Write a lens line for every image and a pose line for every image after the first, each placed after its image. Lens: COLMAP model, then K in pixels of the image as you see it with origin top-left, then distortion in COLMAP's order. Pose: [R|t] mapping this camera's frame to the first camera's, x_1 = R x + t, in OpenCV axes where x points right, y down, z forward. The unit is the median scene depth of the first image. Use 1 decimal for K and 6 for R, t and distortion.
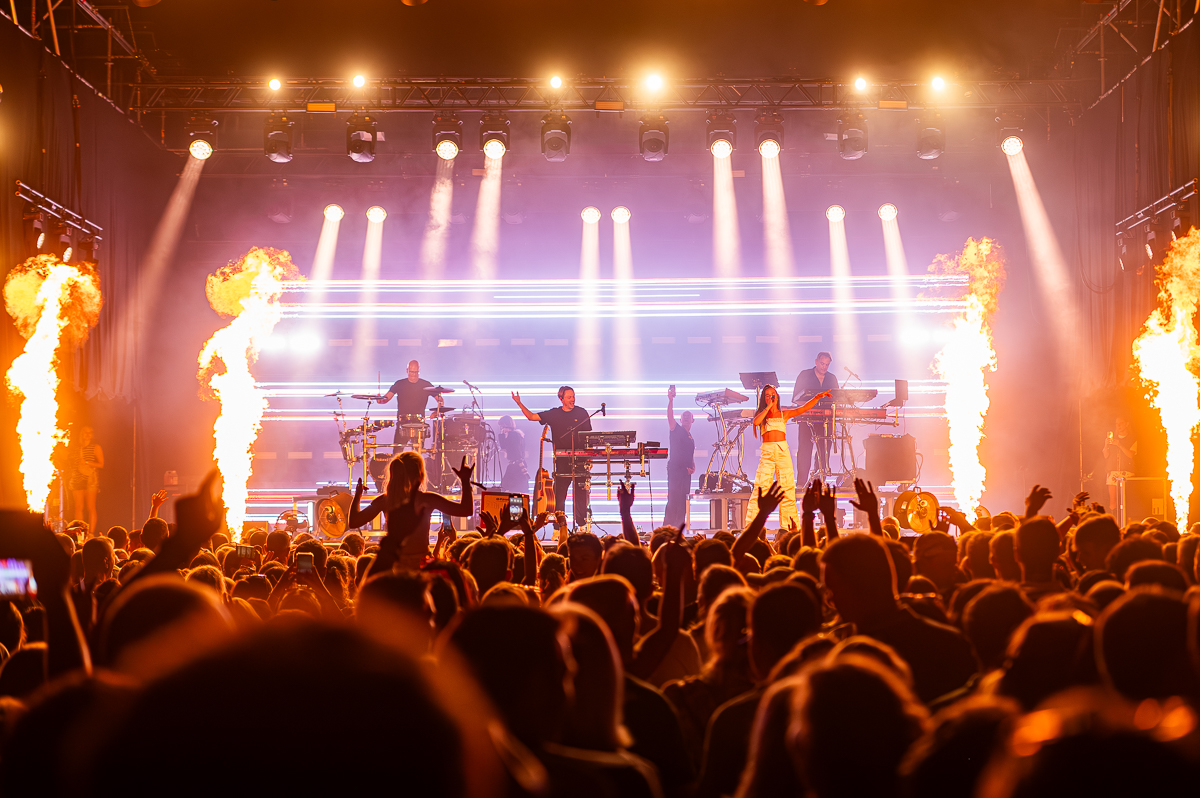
lens RADIAL K [[2445.5, 0, 600.0], [0, 2445.5, 399.0], [0, 0, 1]] dist [-0.037903, -0.112556]
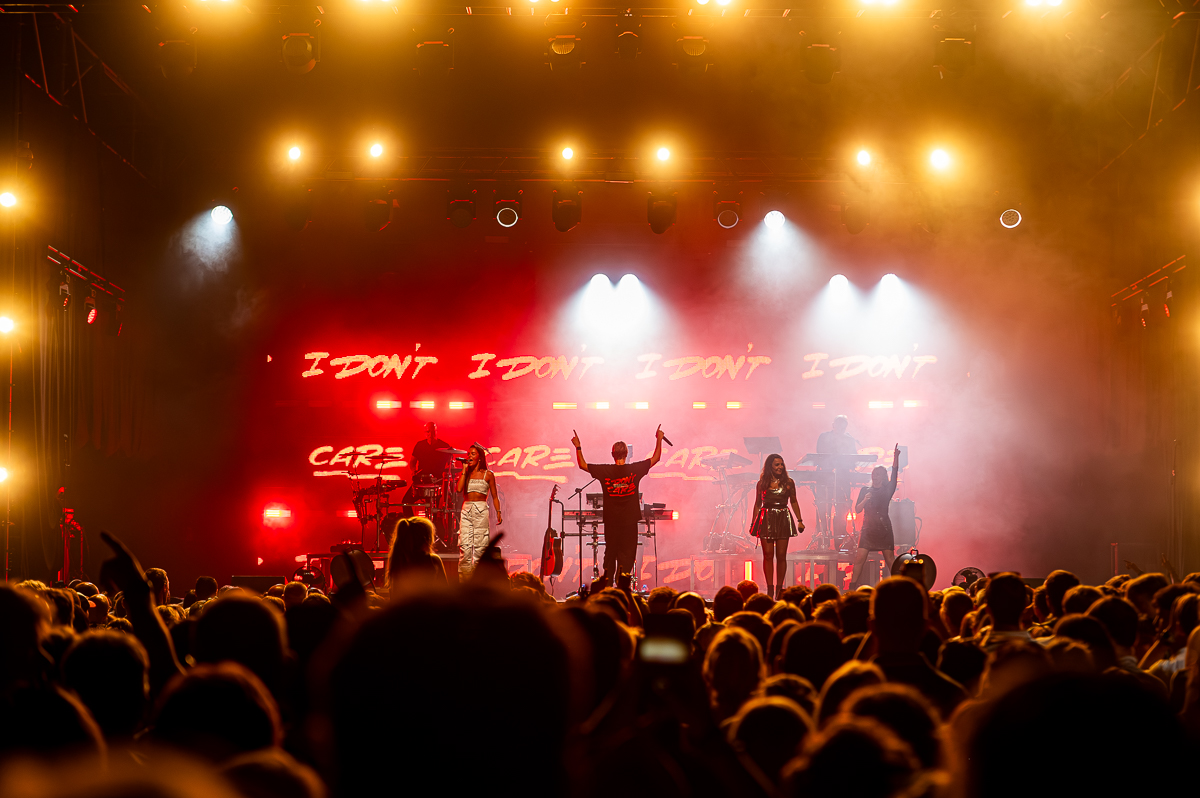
lens RADIAL K [[2542.9, 0, 600.0], [0, 2542.9, 399.0], [0, 0, 1]] dist [-0.023434, -0.328828]
pose [[0.999948, 0.009328, -0.004154, 0.000927], [-0.009427, 0.999658, -0.024375, -0.000053], [0.003925, 0.024413, 0.999694, -0.068150]]
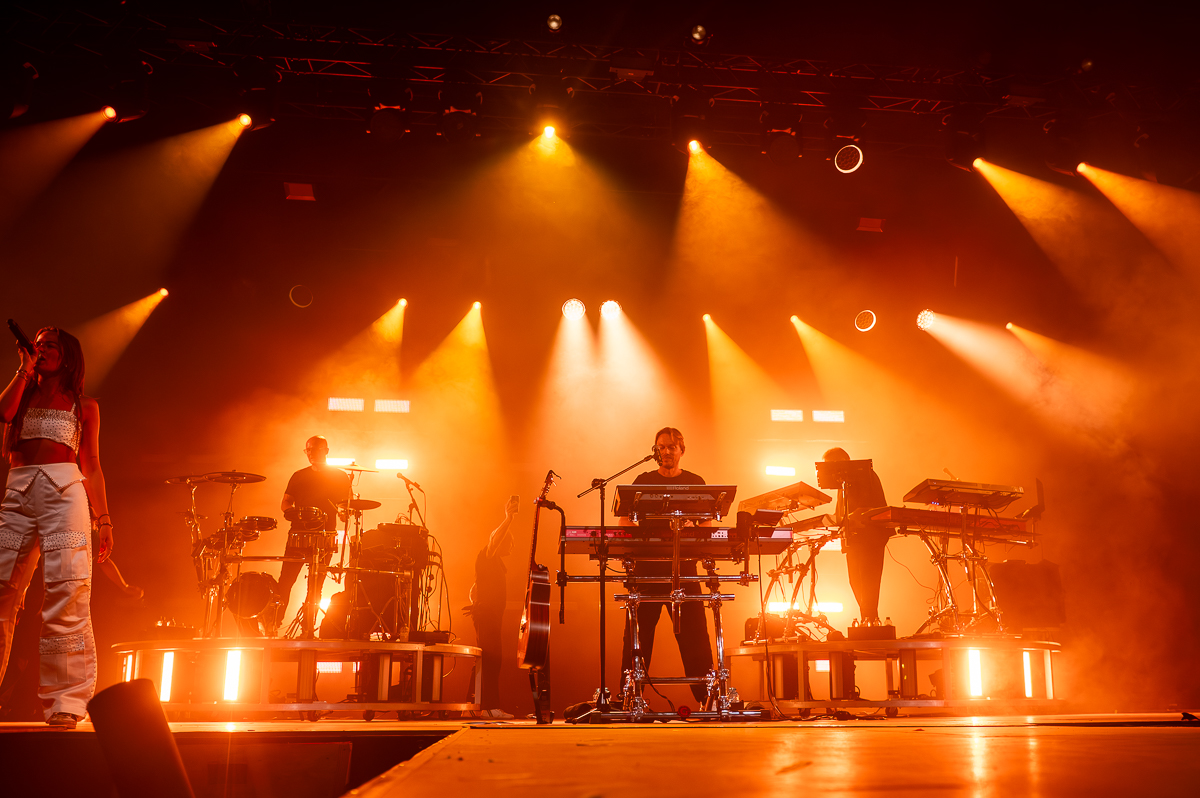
lens RADIAL K [[1107.9, 0, 664.0], [0, 1107.9, 462.0], [0, 0, 1]] dist [-0.001654, -0.001721]
pose [[0.989231, 0.030726, 0.143104, -0.029358], [-0.006358, 0.985814, -0.167721, 0.042822], [-0.146227, 0.165005, 0.975393, 0.748781]]
